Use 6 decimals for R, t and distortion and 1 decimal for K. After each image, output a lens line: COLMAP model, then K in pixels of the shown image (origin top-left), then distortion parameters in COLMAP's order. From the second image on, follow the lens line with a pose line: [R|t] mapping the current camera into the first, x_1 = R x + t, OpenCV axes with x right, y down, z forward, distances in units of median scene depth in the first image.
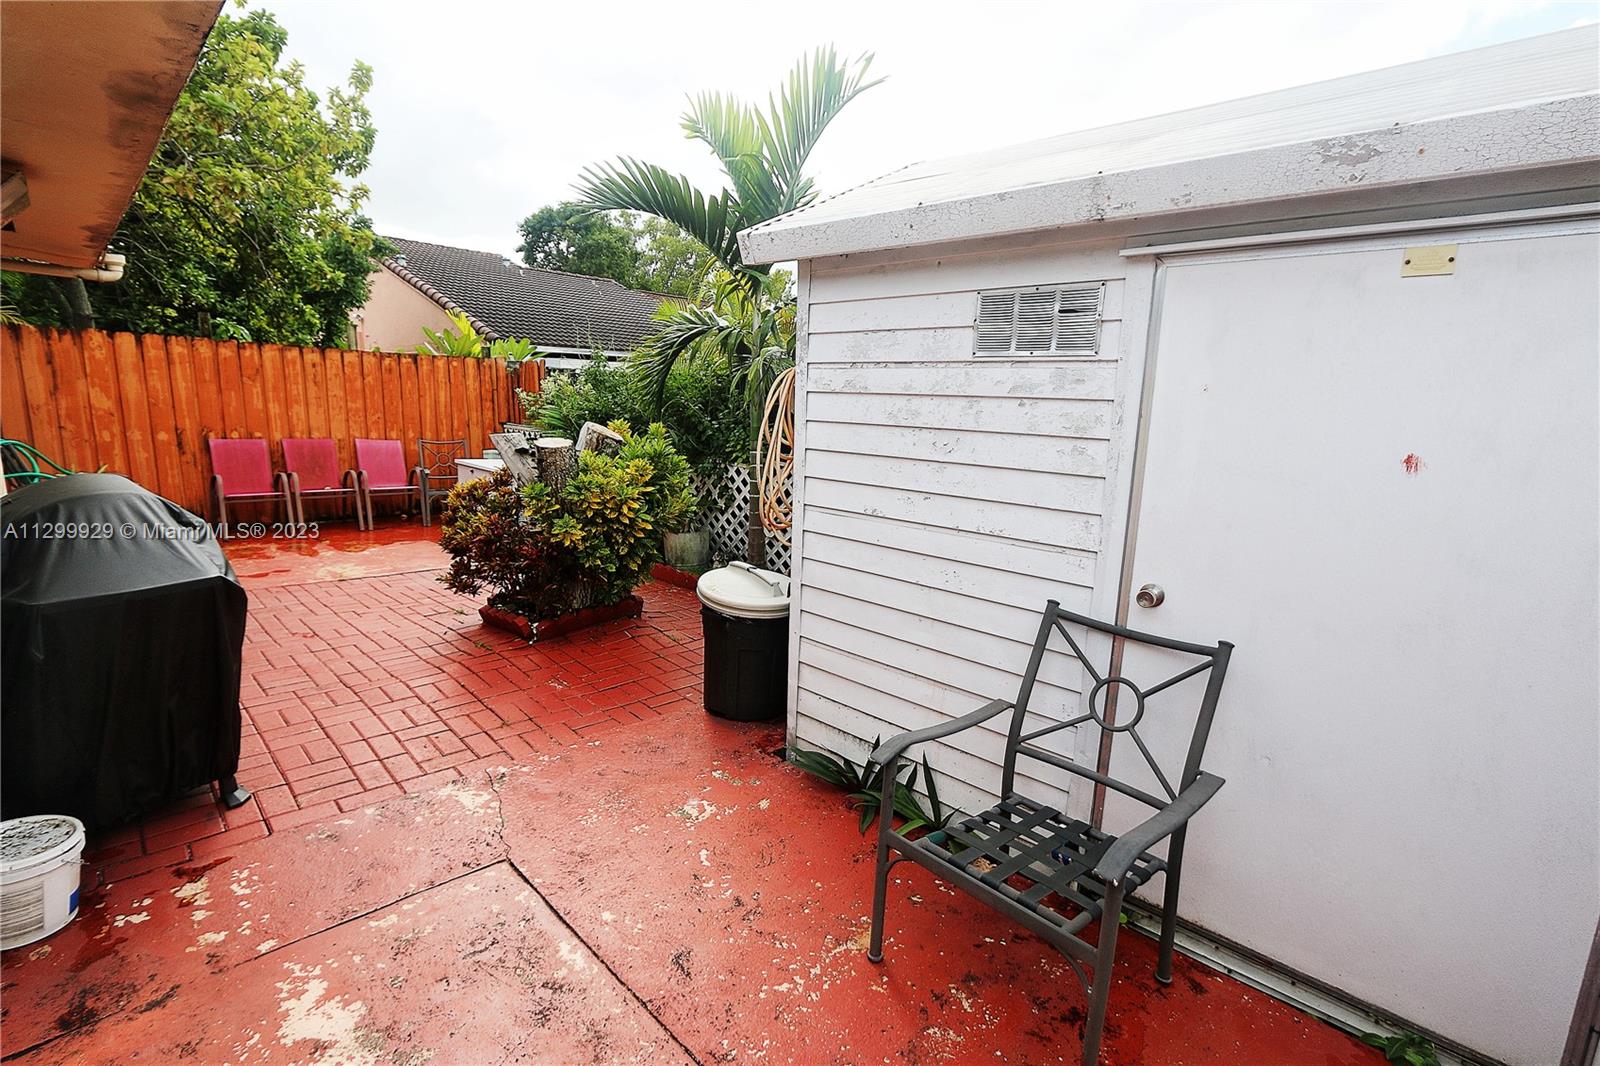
lens RADIAL K [[744.9, 0, 795.5], [0, 744.9, 536.2], [0, 0, 1]] dist [-0.000155, -0.000197]
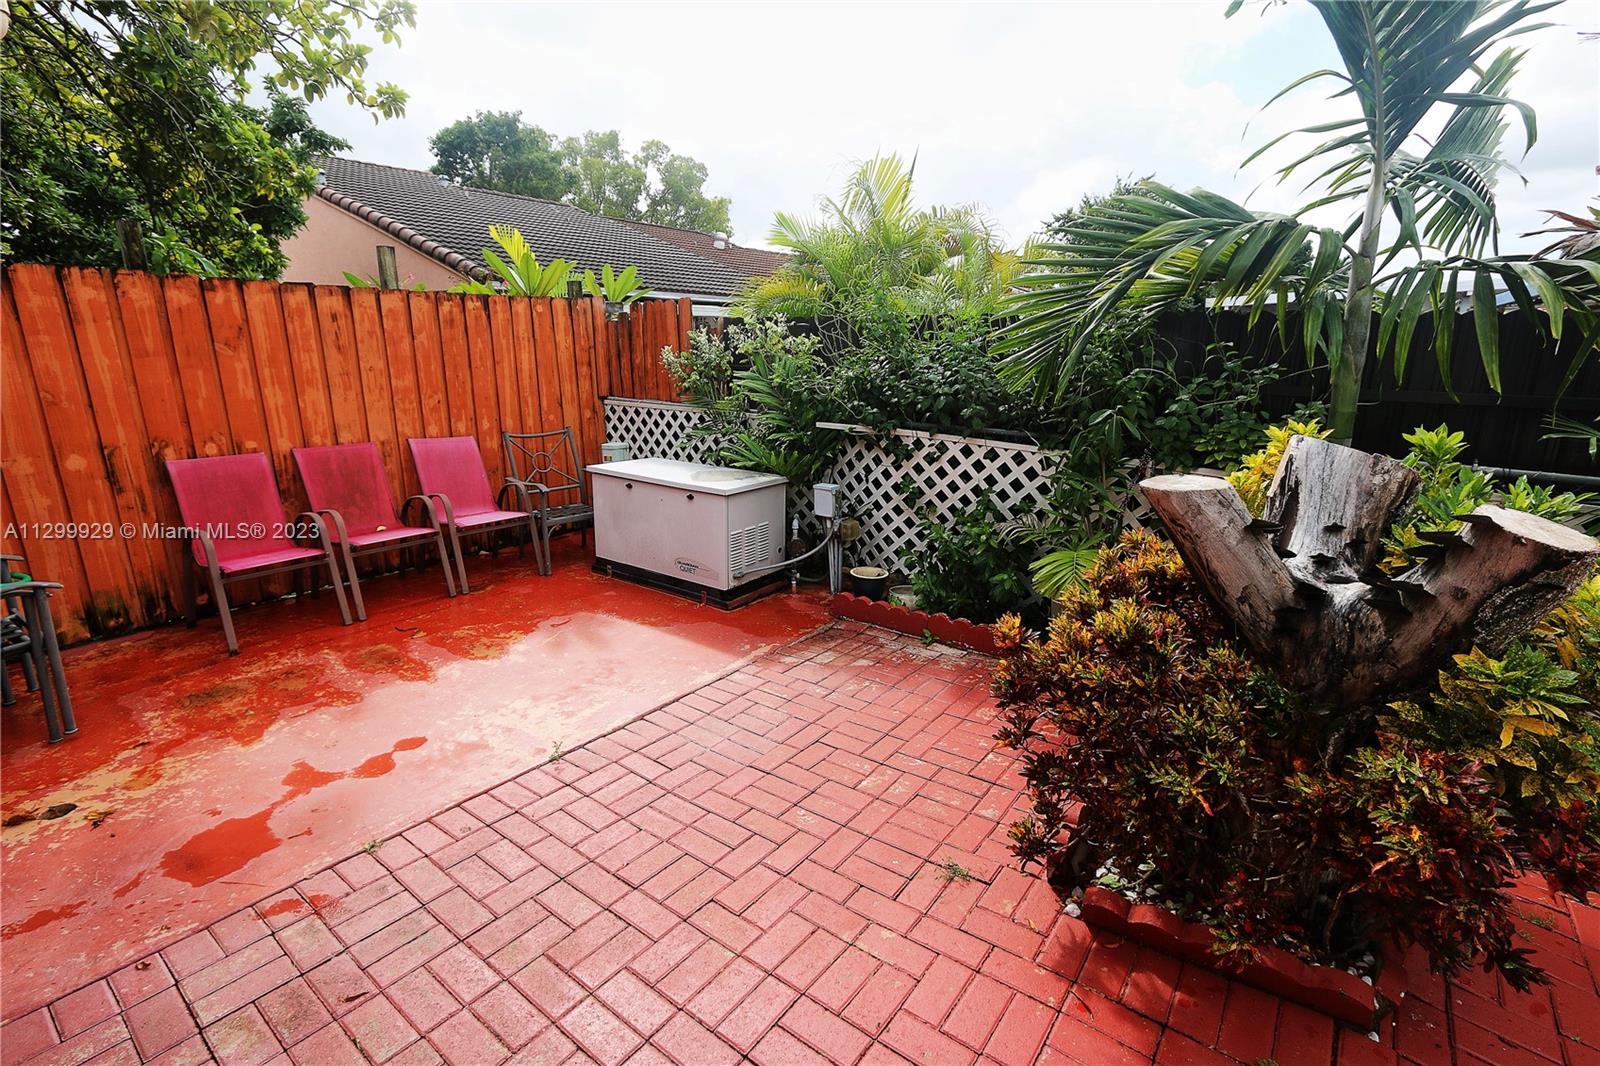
lens RADIAL K [[744.9, 0, 806.3], [0, 744.9, 537.5], [0, 0, 1]] dist [-0.000155, -0.000197]
pose [[0.990768, -0.066592, 0.118084, -0.363148], [0.056973, 0.994915, 0.083050, -0.086493], [-0.123014, -0.075556, 0.989525, 0.369958]]
